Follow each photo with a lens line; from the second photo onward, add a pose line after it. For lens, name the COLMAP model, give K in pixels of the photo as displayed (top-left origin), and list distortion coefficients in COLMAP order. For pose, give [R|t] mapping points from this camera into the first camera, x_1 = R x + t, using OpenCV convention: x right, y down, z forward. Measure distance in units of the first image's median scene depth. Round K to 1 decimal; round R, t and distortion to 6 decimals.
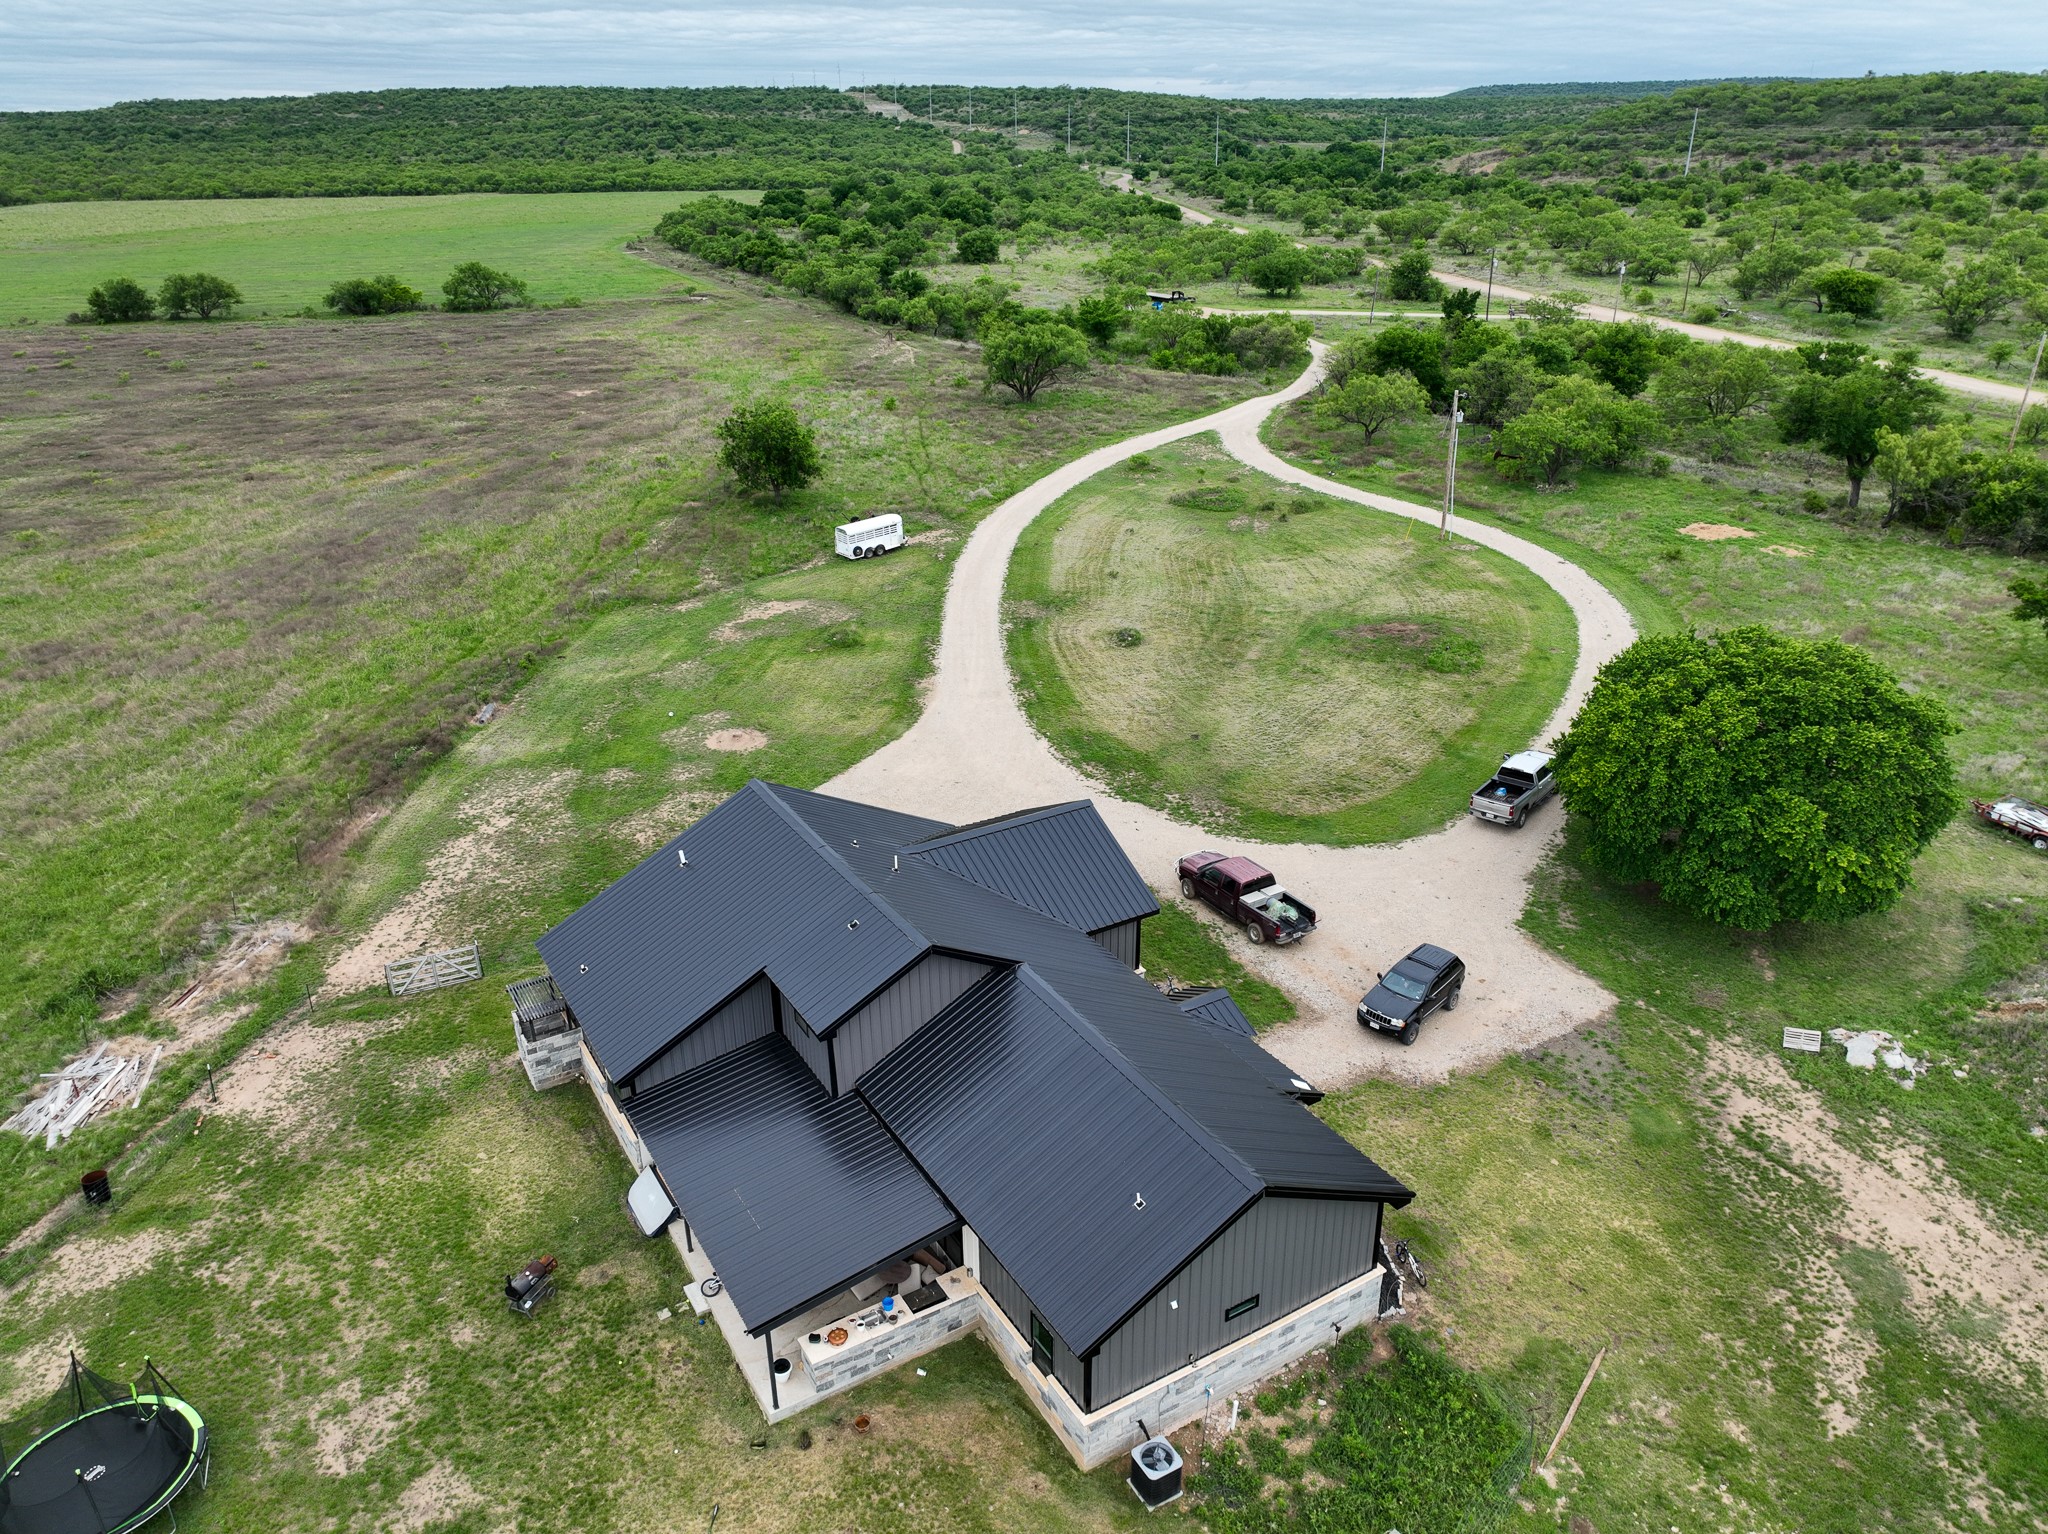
lens RADIAL K [[1440.0, 0, 1031.4], [0, 1440.0, 768.5], [0, 0, 1]] dist [-0.010903, 0.027107]
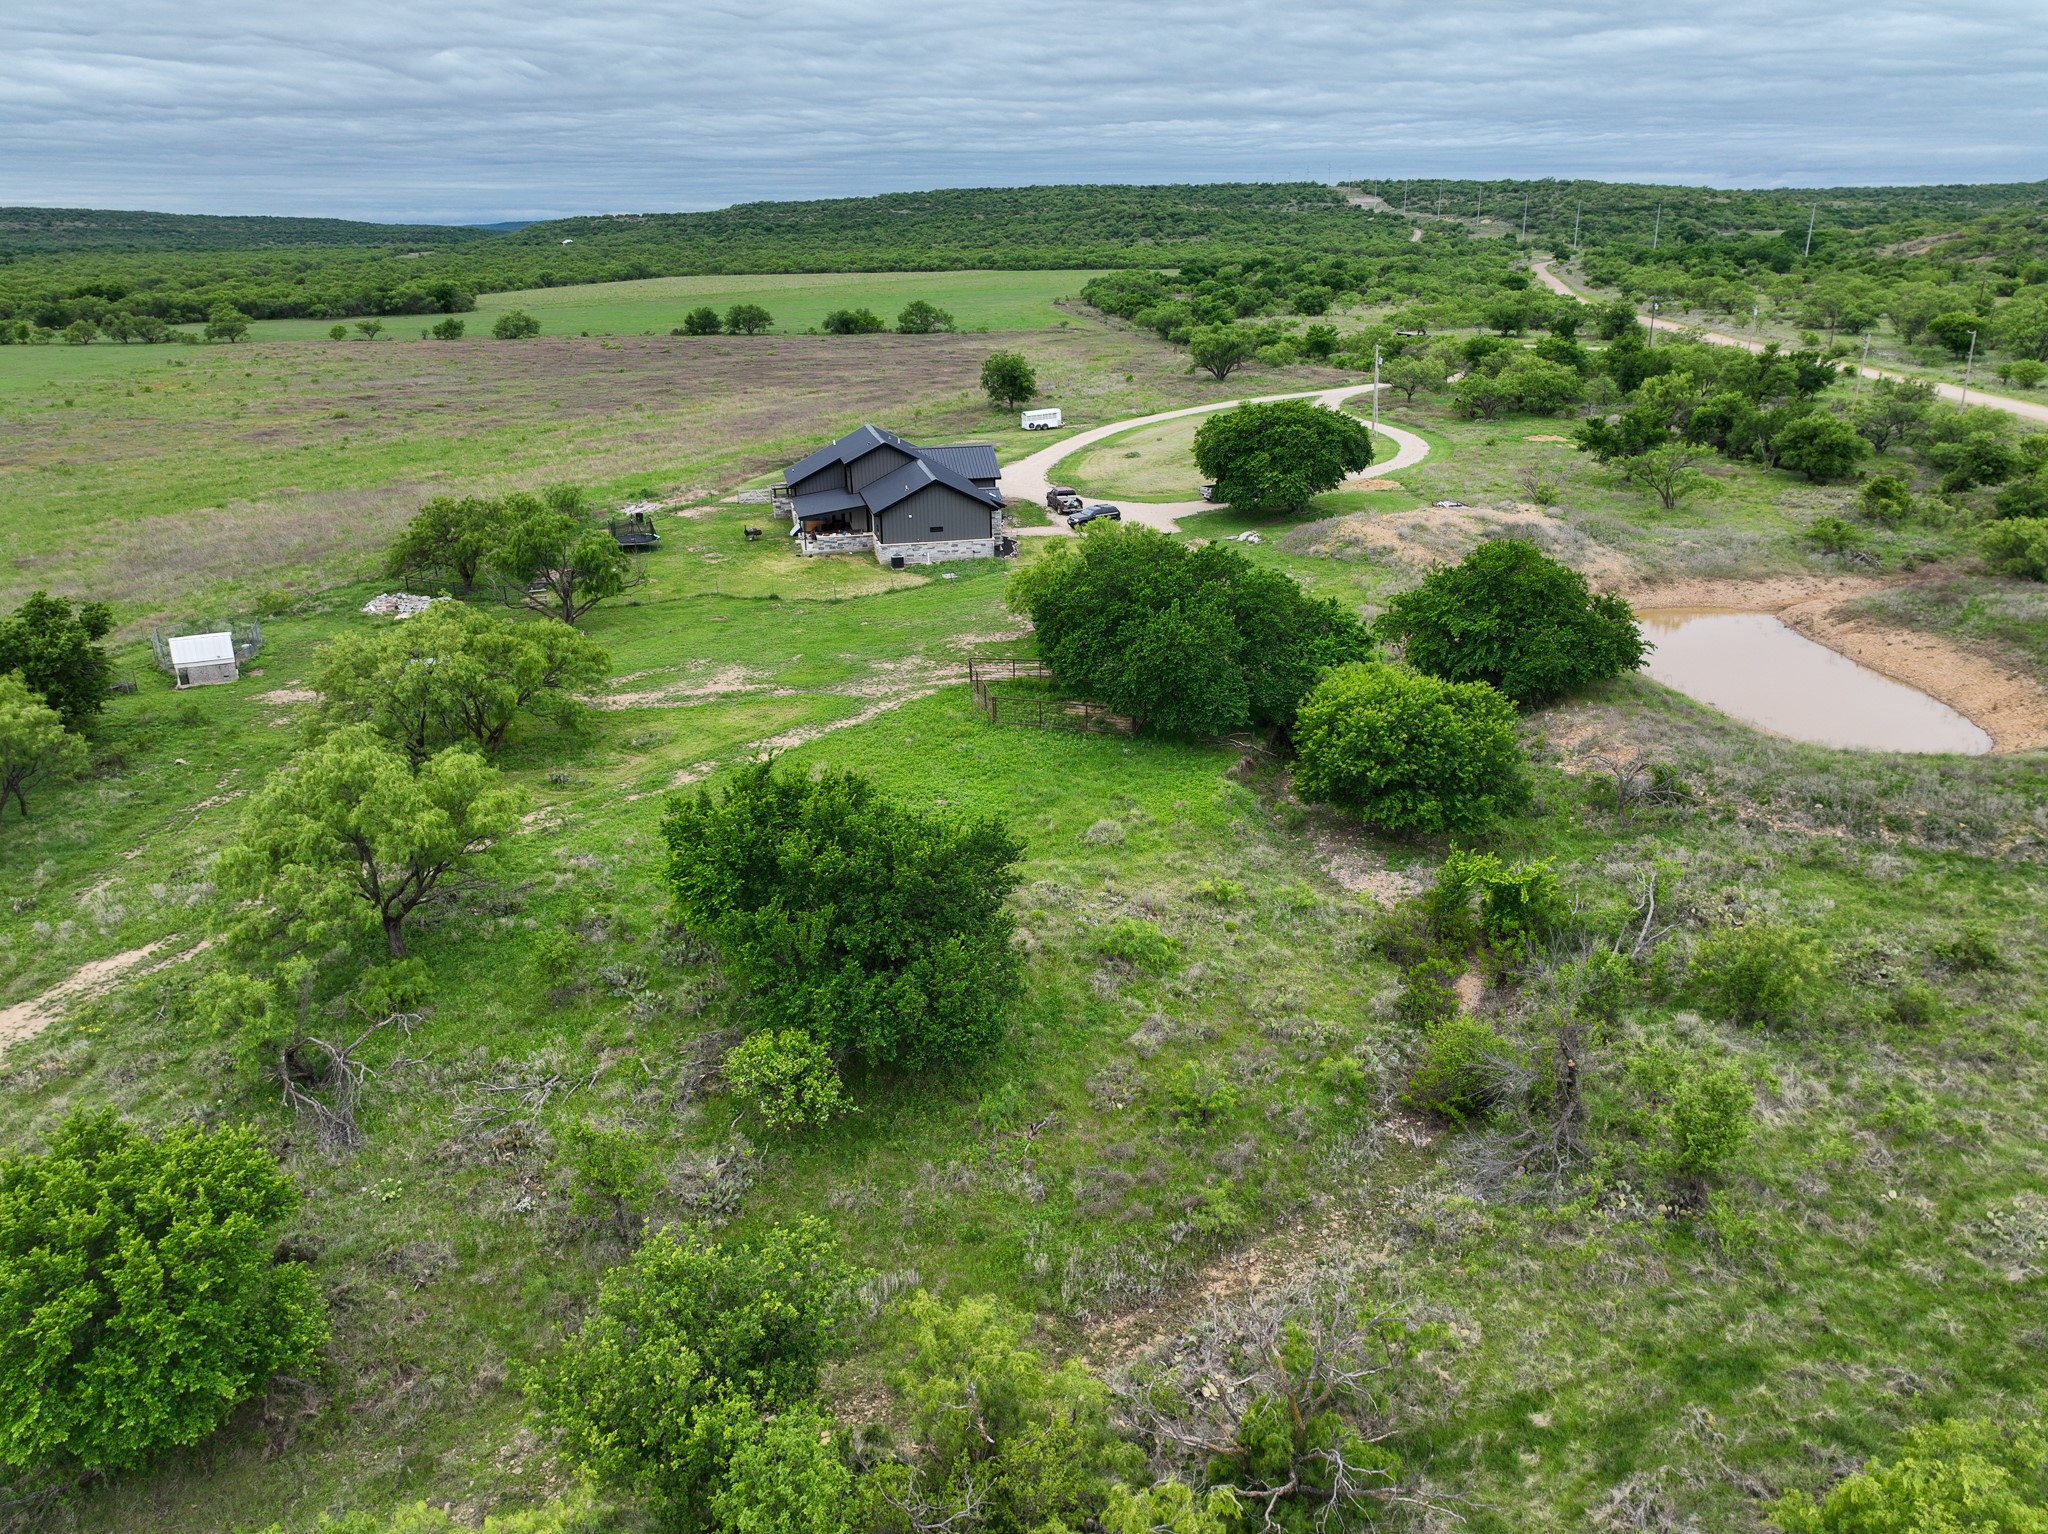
lens RADIAL K [[1440.0, 0, 1031.4], [0, 1440.0, 768.5], [0, 0, 1]] dist [-0.010903, 0.027107]
pose [[0.945278, 0.112502, -0.306256, 0.214639], [-0.129642, 0.990902, -0.036144, 0.152341], [0.299403, 0.073870, 0.951263, -0.307192]]
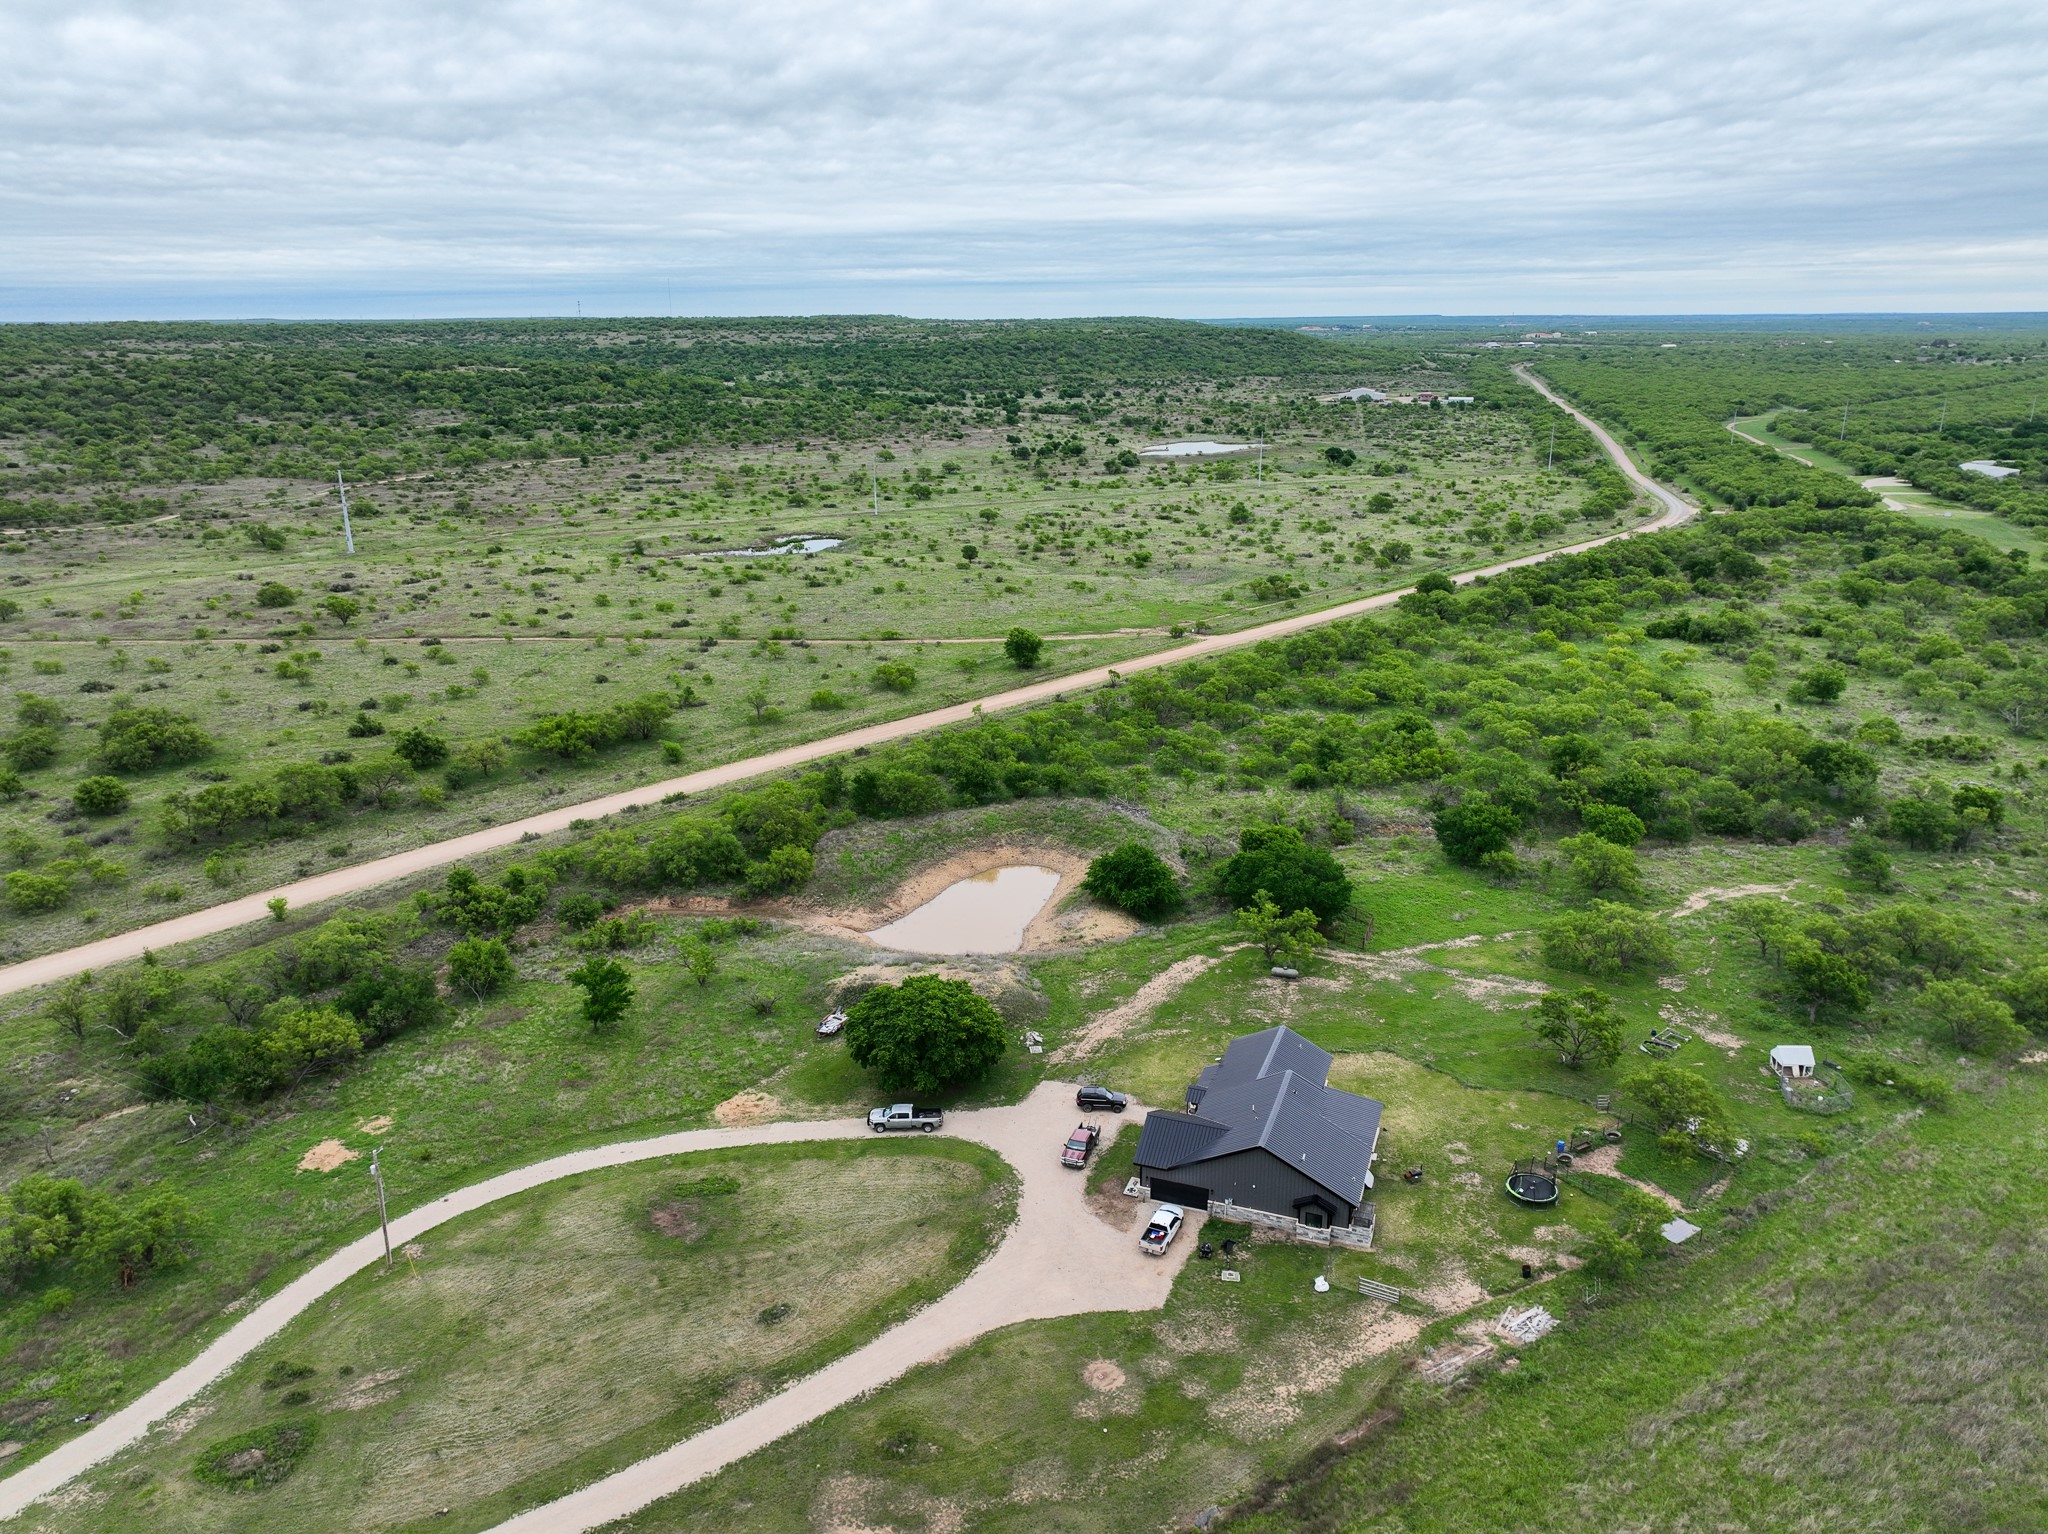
lens RADIAL K [[1440.0, 0, 1031.4], [0, 1440.0, 768.5], [0, 0, 1]] dist [-0.010903, 0.027107]
pose [[-0.622327, -0.221169, 0.750862, -0.347391], [0.330227, 0.795527, 0.508023, -0.393942], [-0.709689, 0.564111, -0.422042, 0.416836]]
